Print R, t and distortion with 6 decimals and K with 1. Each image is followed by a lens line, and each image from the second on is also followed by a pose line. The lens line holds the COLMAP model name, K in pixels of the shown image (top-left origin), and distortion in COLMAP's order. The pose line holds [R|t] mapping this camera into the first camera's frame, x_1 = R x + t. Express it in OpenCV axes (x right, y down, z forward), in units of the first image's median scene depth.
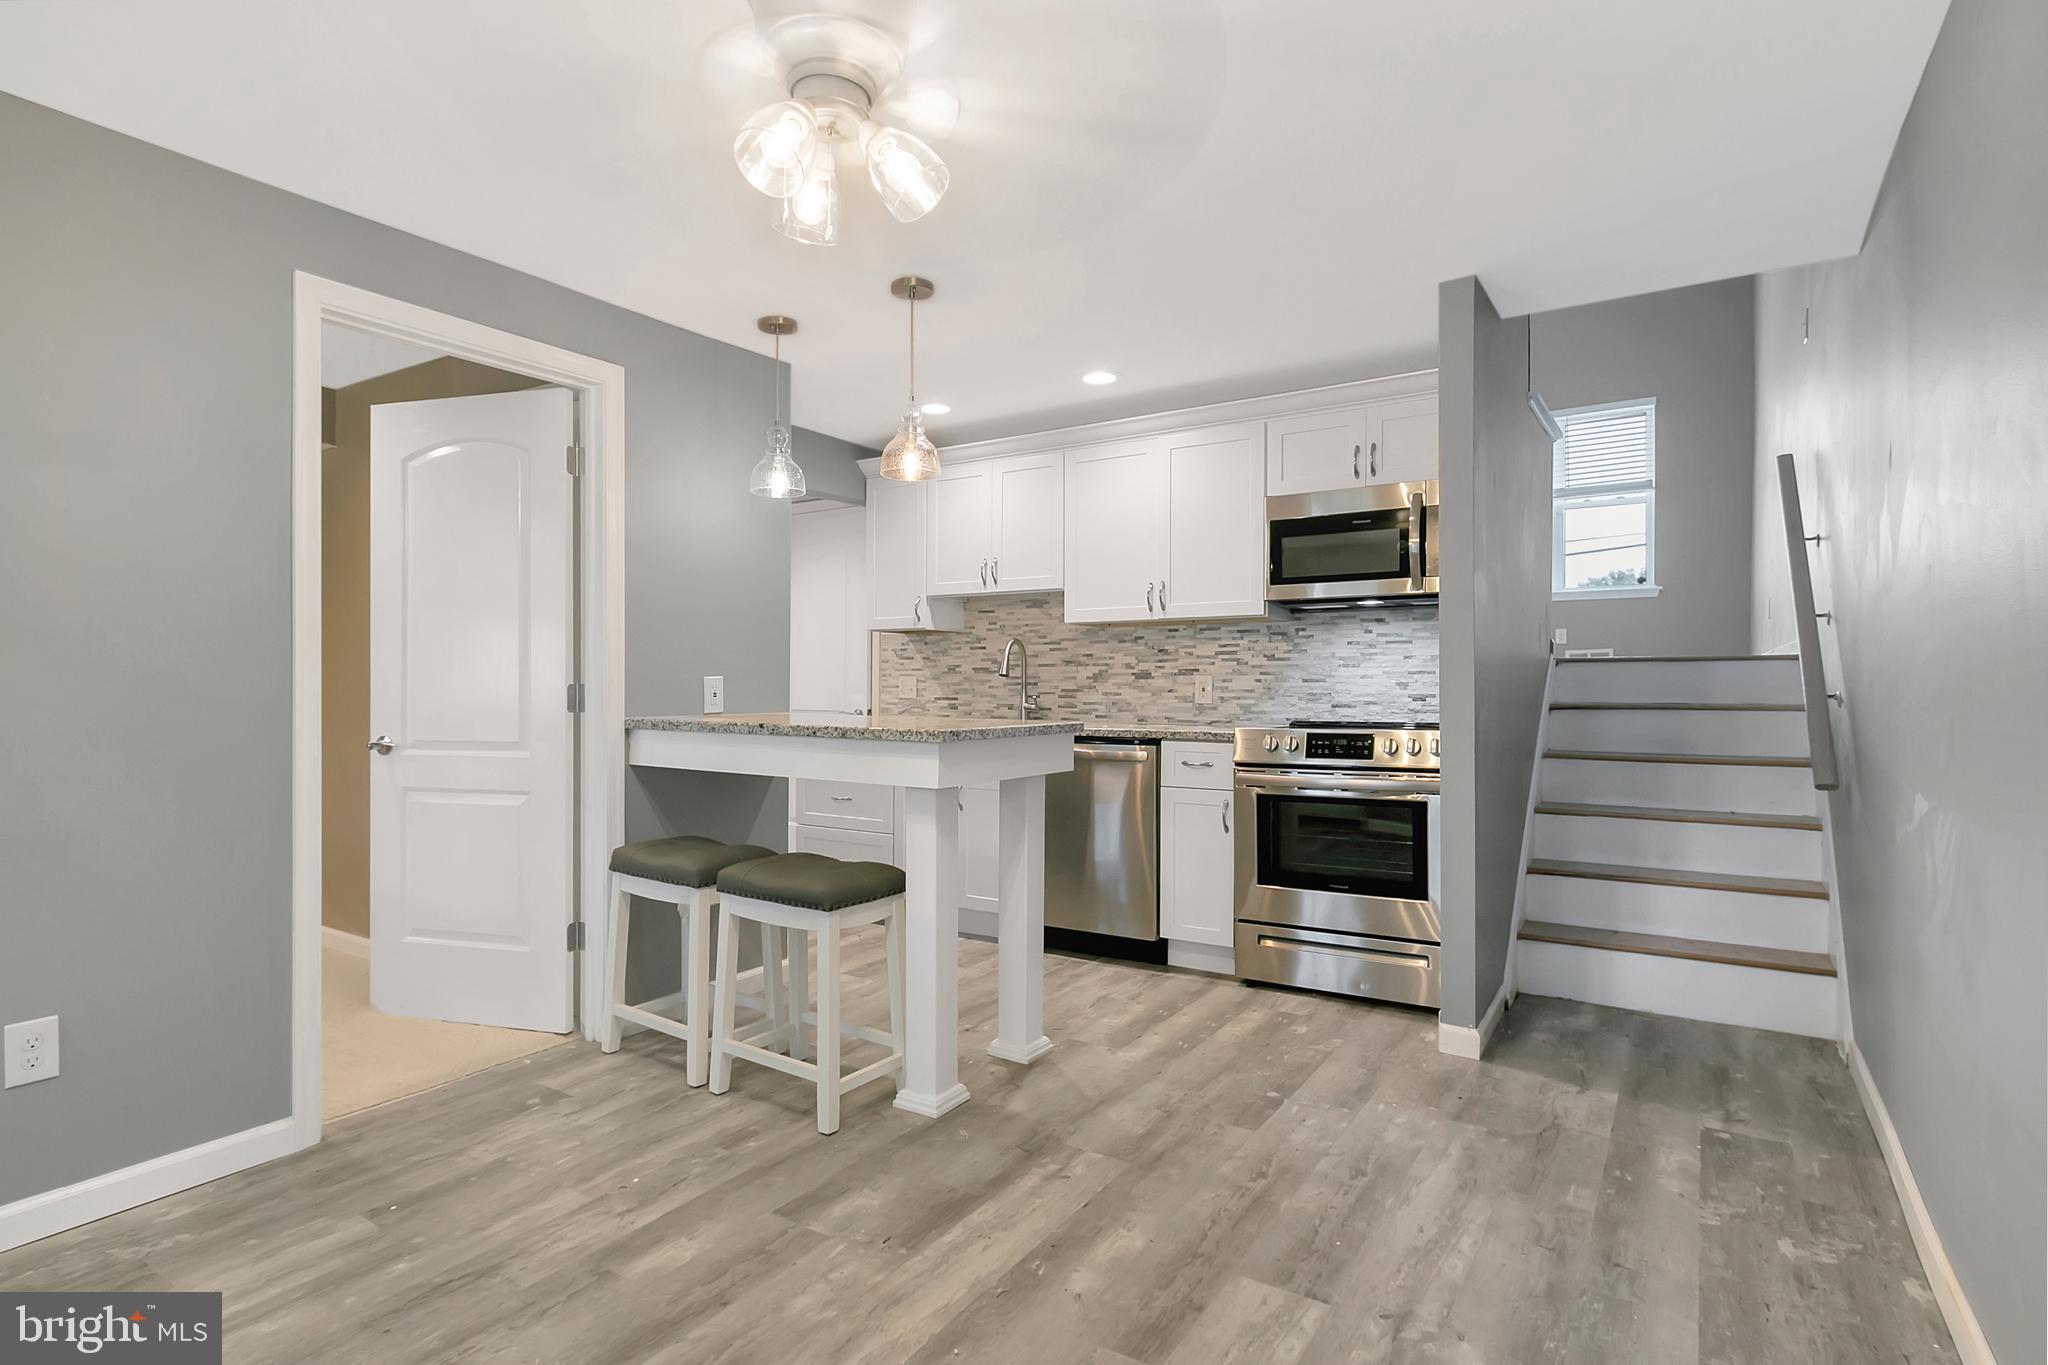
lens RADIAL K [[1037.9, 0, 1024.0], [0, 1037.9, 682.5], [0, 0, 1]] dist [0.053892, 0.000243]
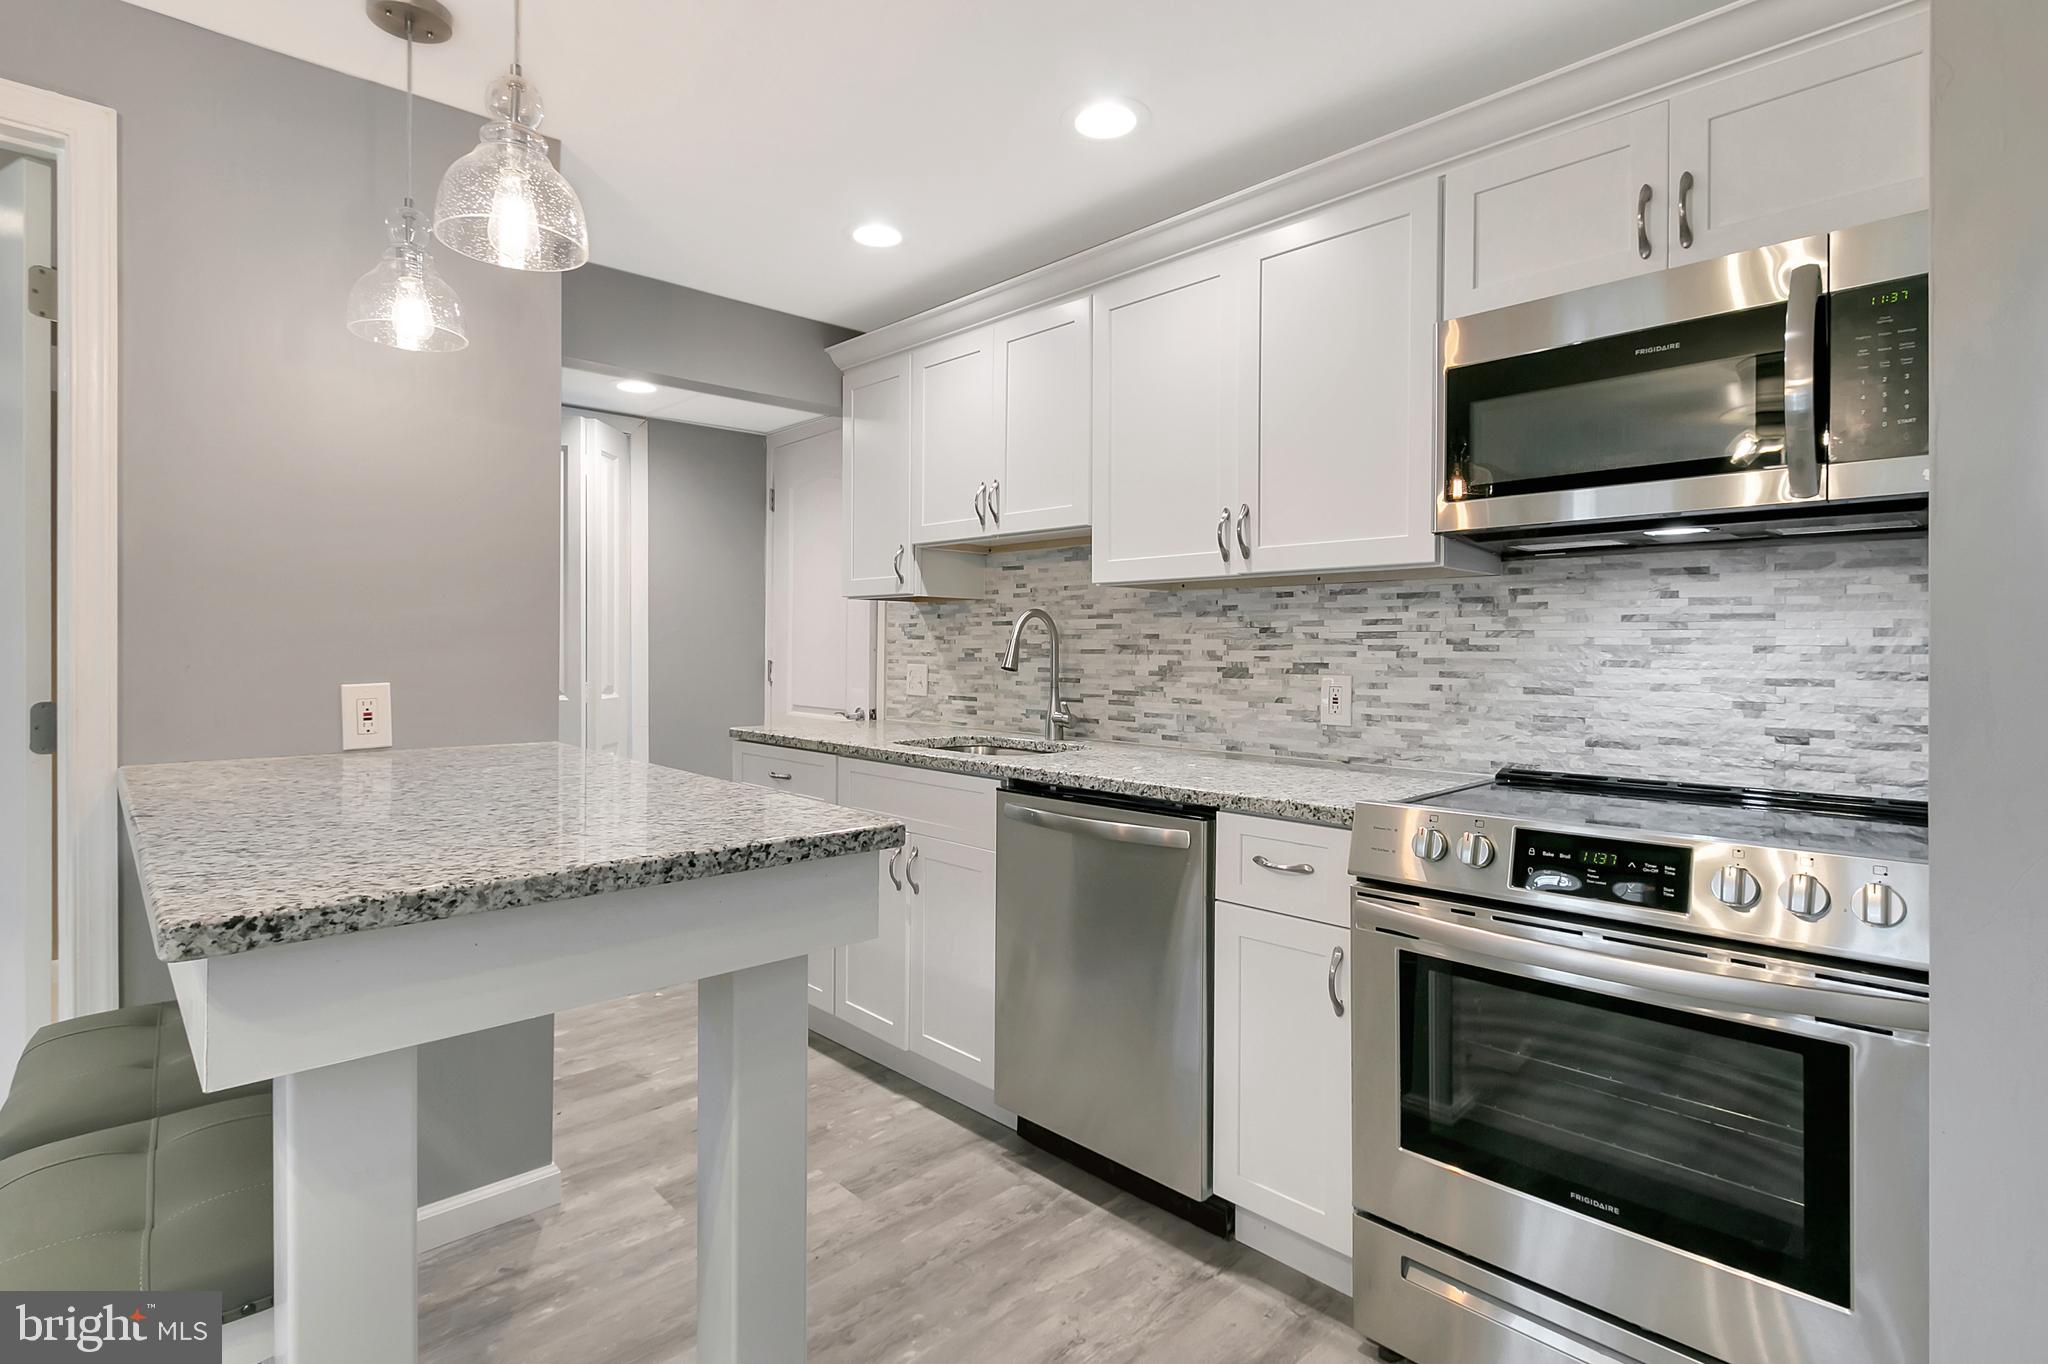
lens RADIAL K [[1023.4, 0, 1014.4], [0, 1023.4, 647.9], [0, 0, 1]] dist [0.011646, 0.000000]
pose [[0.972501, 0.004414, -0.232855, 0.134267], [-0.004170, 0.999990, 0.001537, -0.021711], [0.232860, -0.000524, 0.972510, 0.429538]]
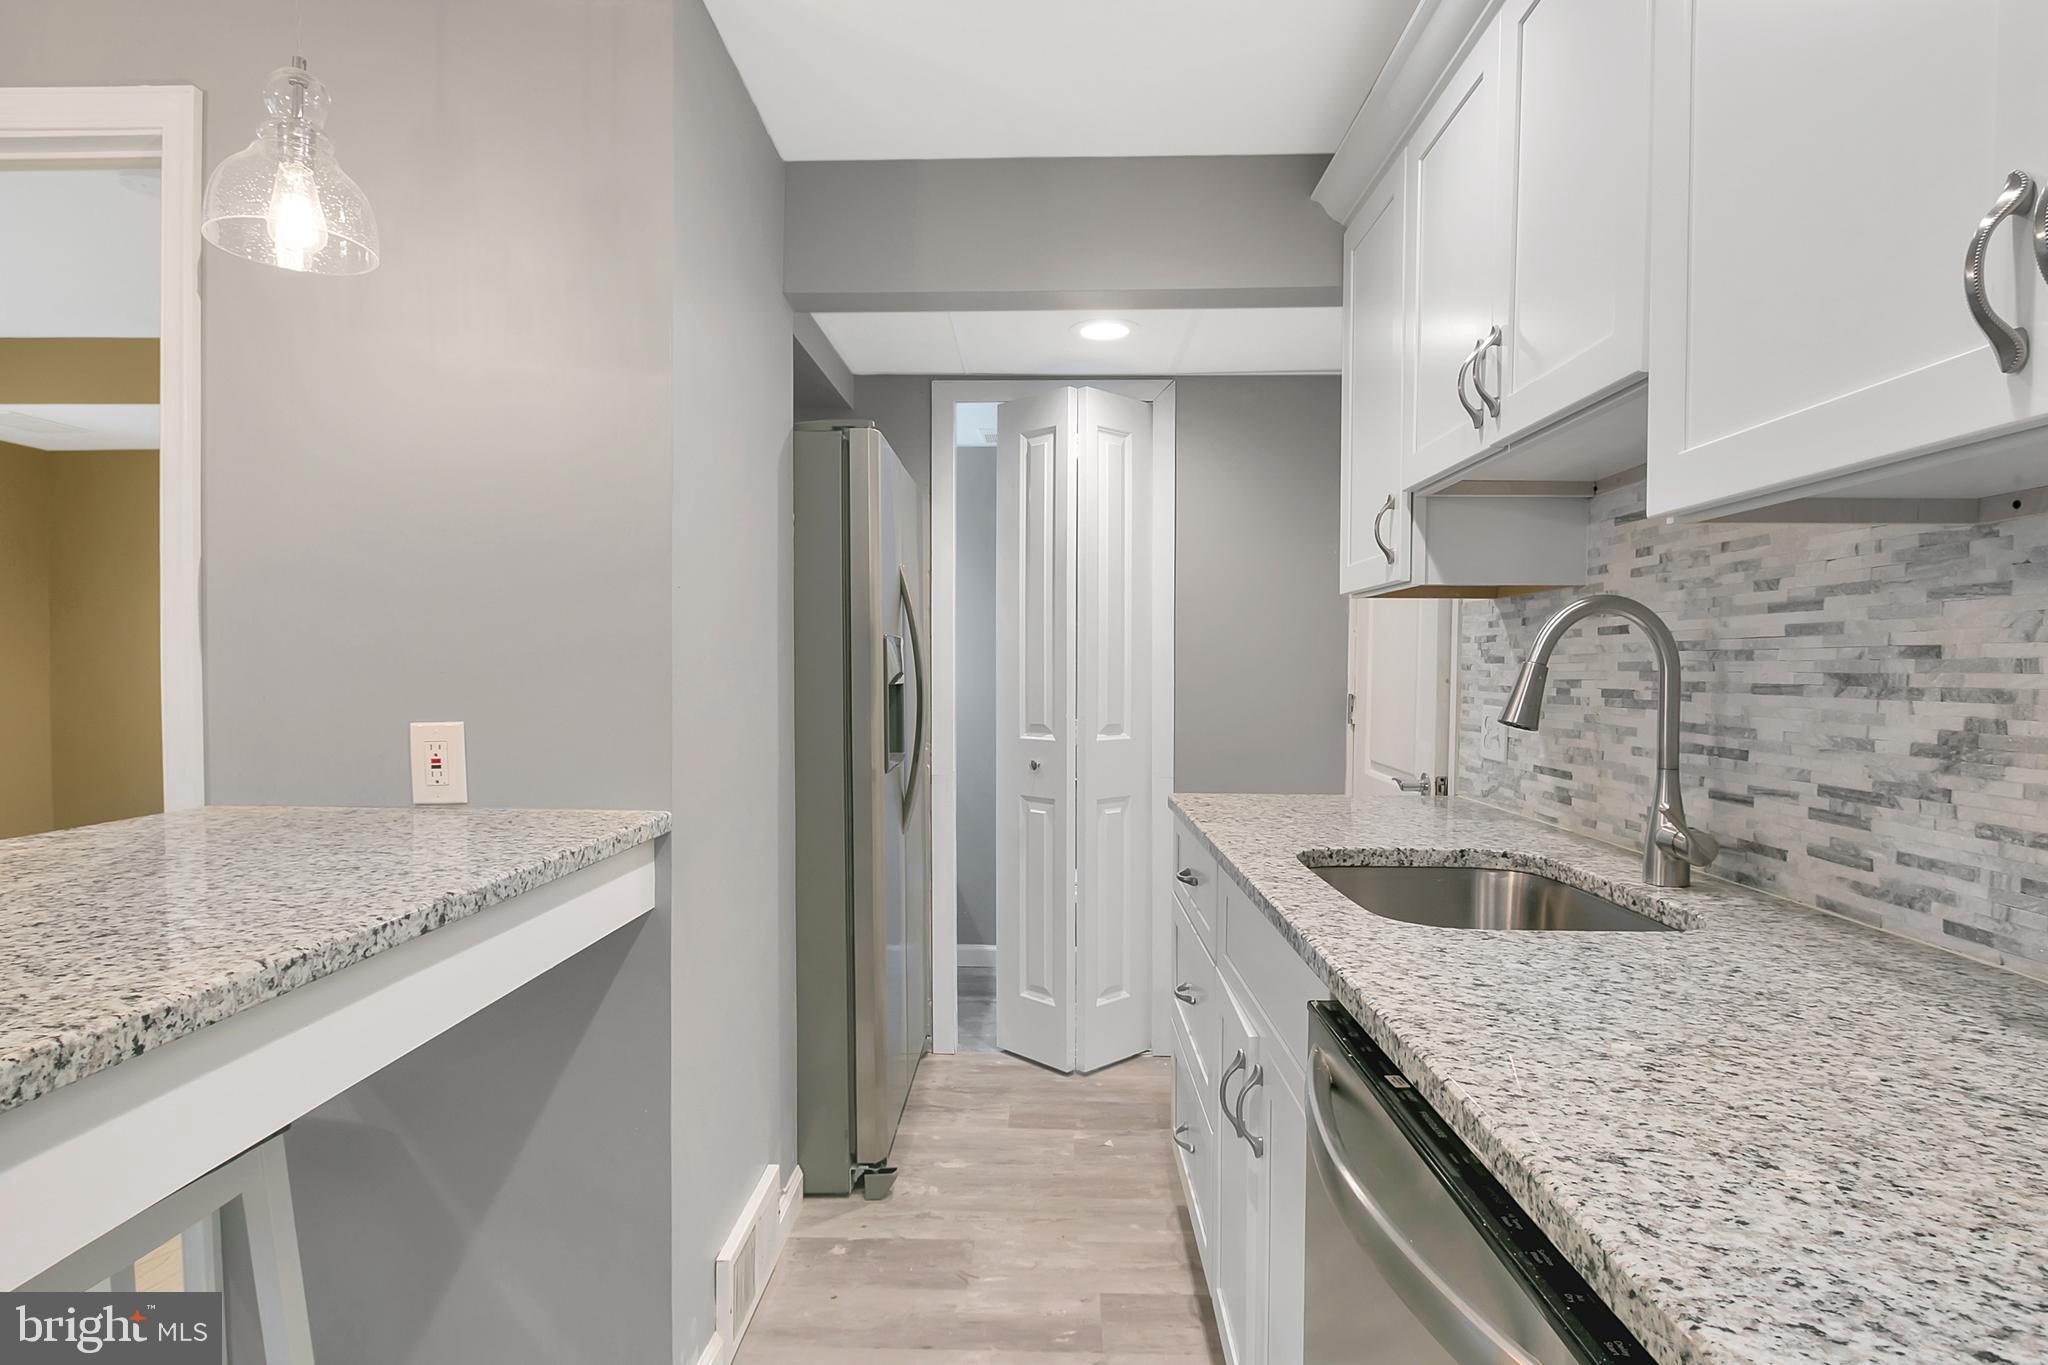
lens RADIAL K [[1067.6, 0, 1018.1], [0, 1067.6, 687.9], [0, 0, 1]] dist [0.005756, 0.000602]
pose [[0.524574, 0.017386, -0.851187, 0.172626], [-0.004183, 0.999832, 0.017845, -0.023437], [0.851355, -0.005800, 0.524559, 0.768053]]
